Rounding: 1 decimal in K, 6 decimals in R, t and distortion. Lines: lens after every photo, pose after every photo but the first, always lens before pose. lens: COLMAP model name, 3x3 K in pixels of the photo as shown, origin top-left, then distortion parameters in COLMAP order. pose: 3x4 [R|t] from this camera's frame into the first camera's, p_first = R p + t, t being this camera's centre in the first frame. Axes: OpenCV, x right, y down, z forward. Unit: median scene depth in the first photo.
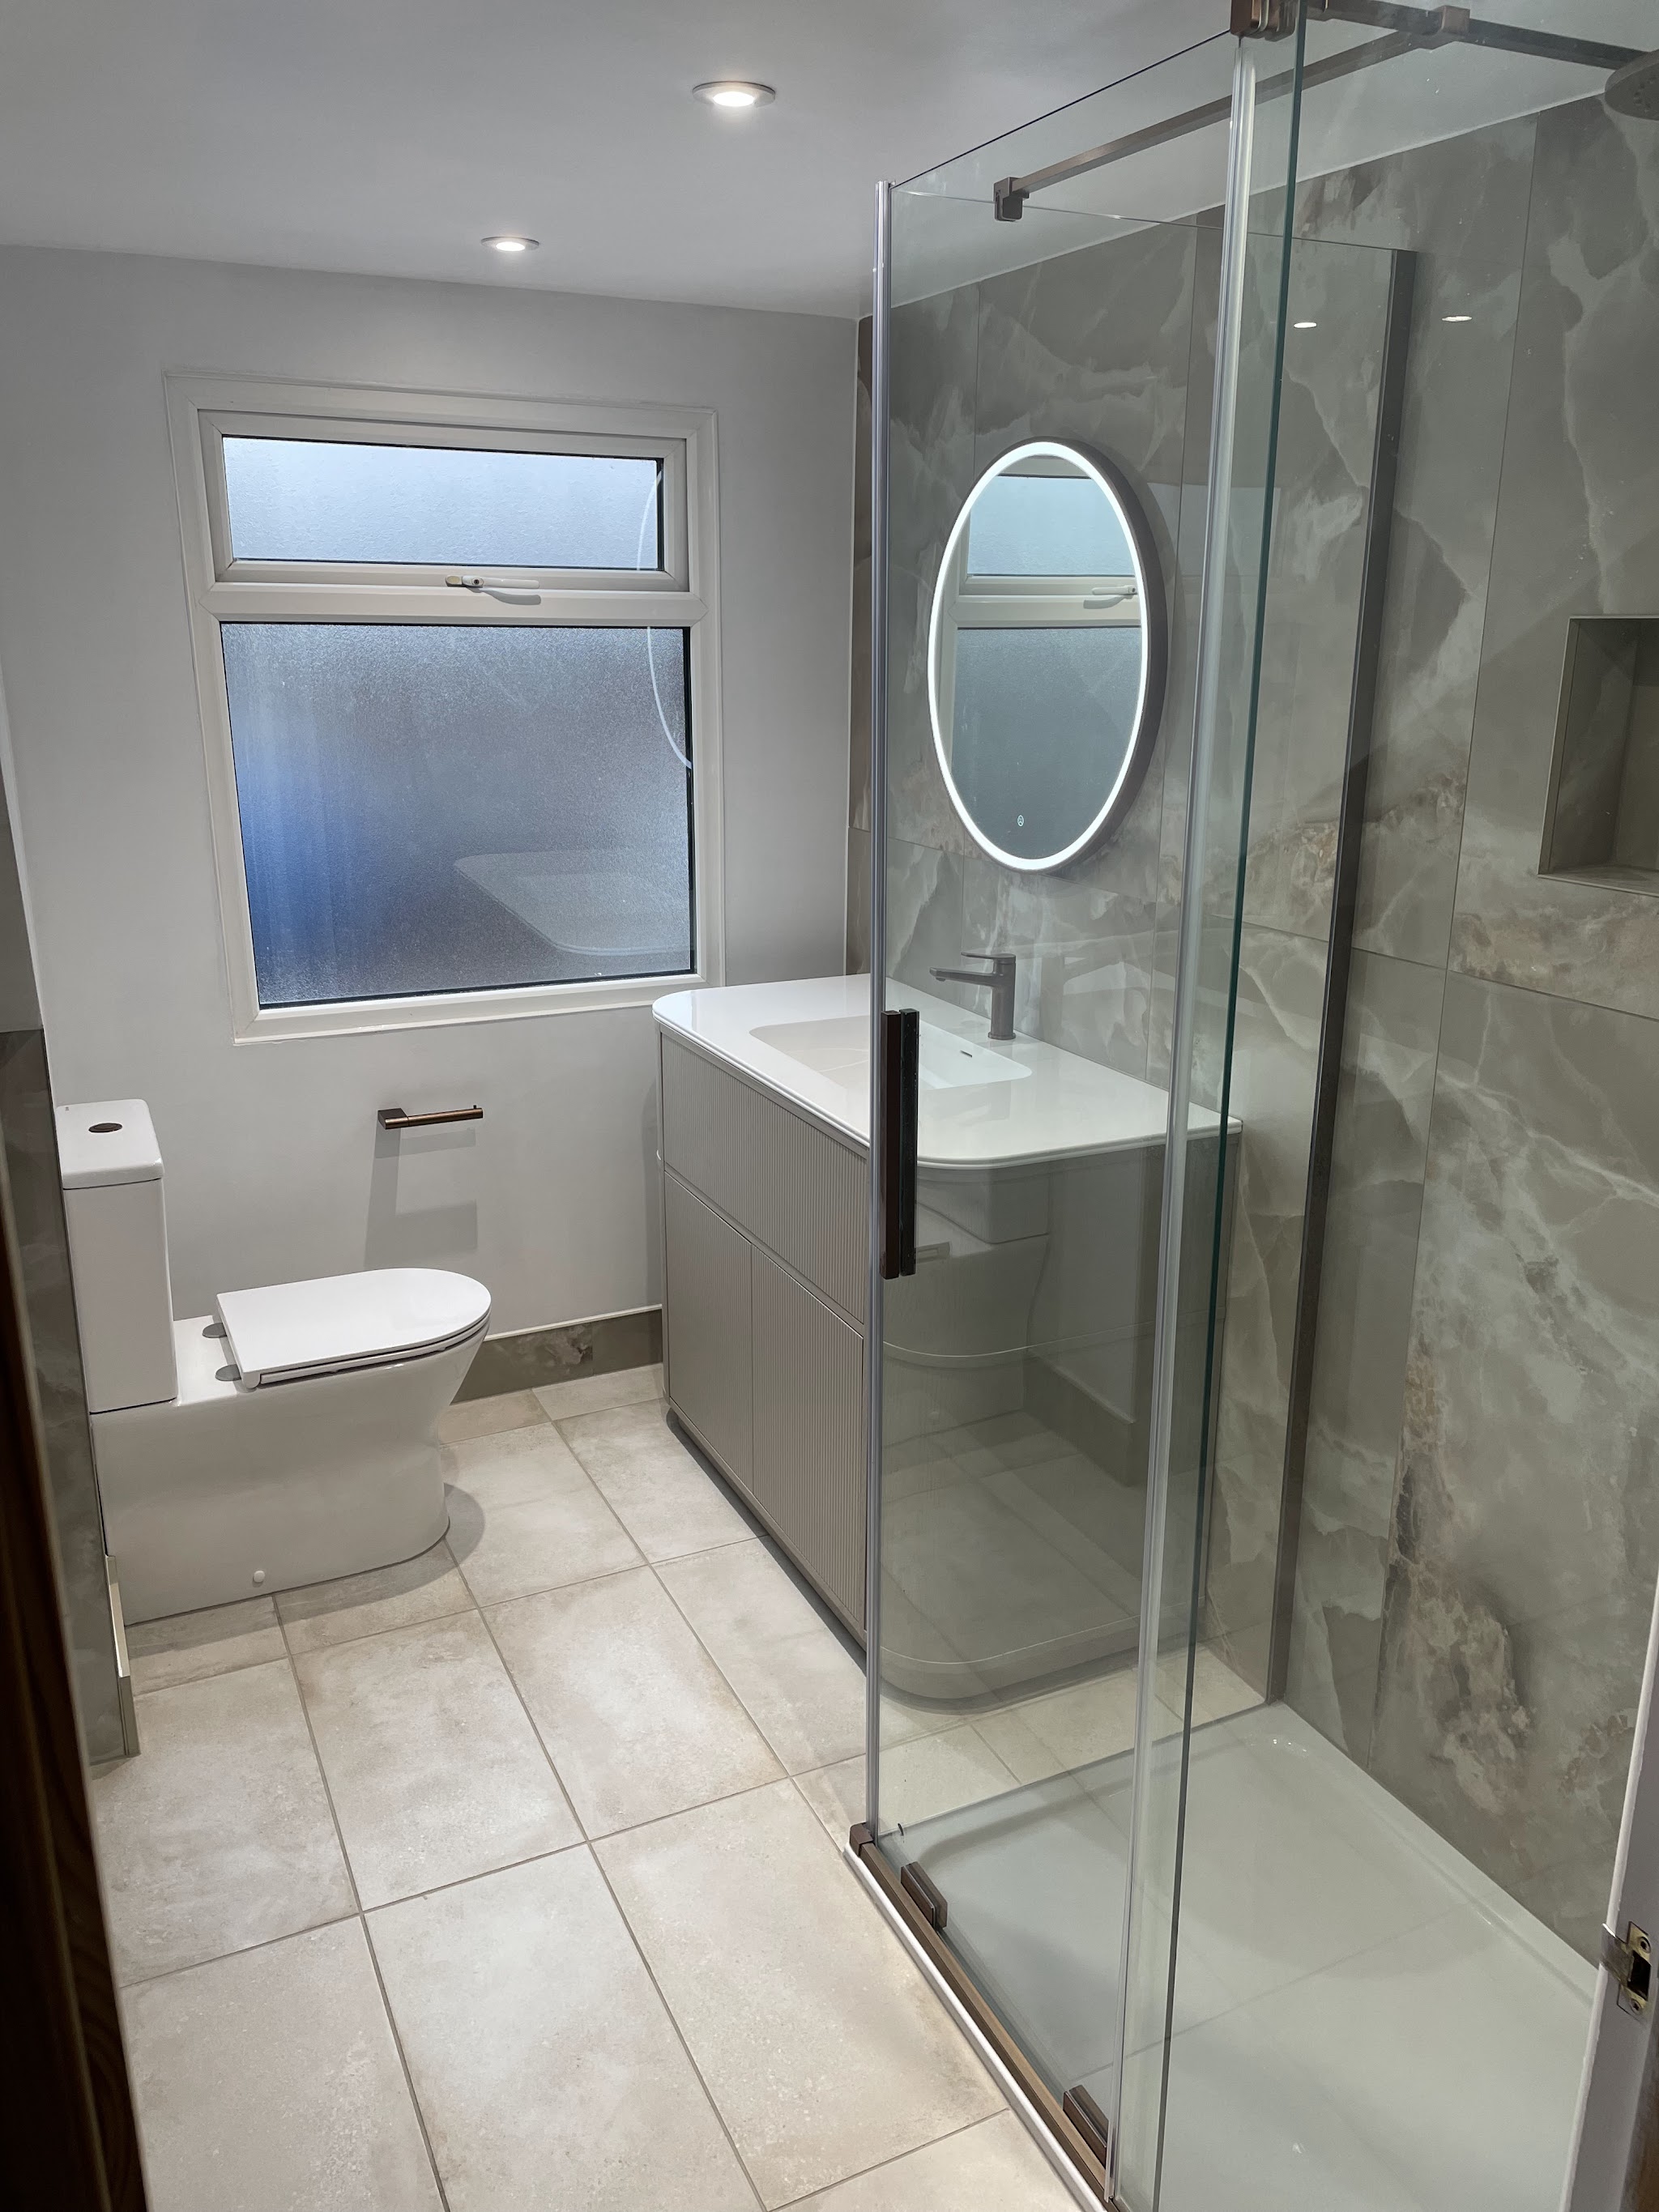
lens RADIAL K [[1666.6, 0, 829.5], [0, 1666.6, 1106.0], [0, 0, 1]] dist [0.104390, -0.148080]
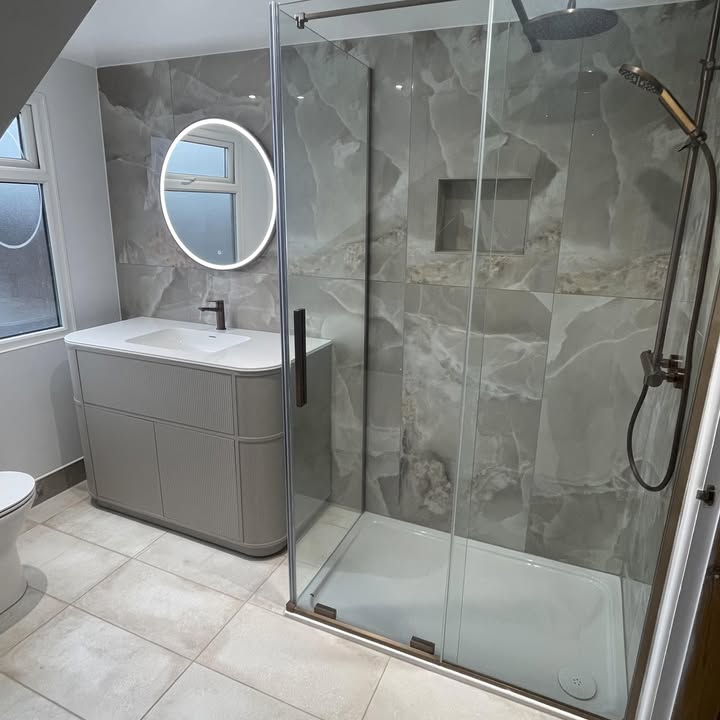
lens RADIAL K [[508.8, 0, 360.0], [0, 508.8, 360.0], [0, 0, 1]] dist [-0.005256, -0.002219]
pose [[0.754505, -0.176764, 0.632041, -0.359224], [0.171923, 0.982650, 0.069585, -0.012806], [-0.633375, 0.056160, 0.771804, 0.244781]]
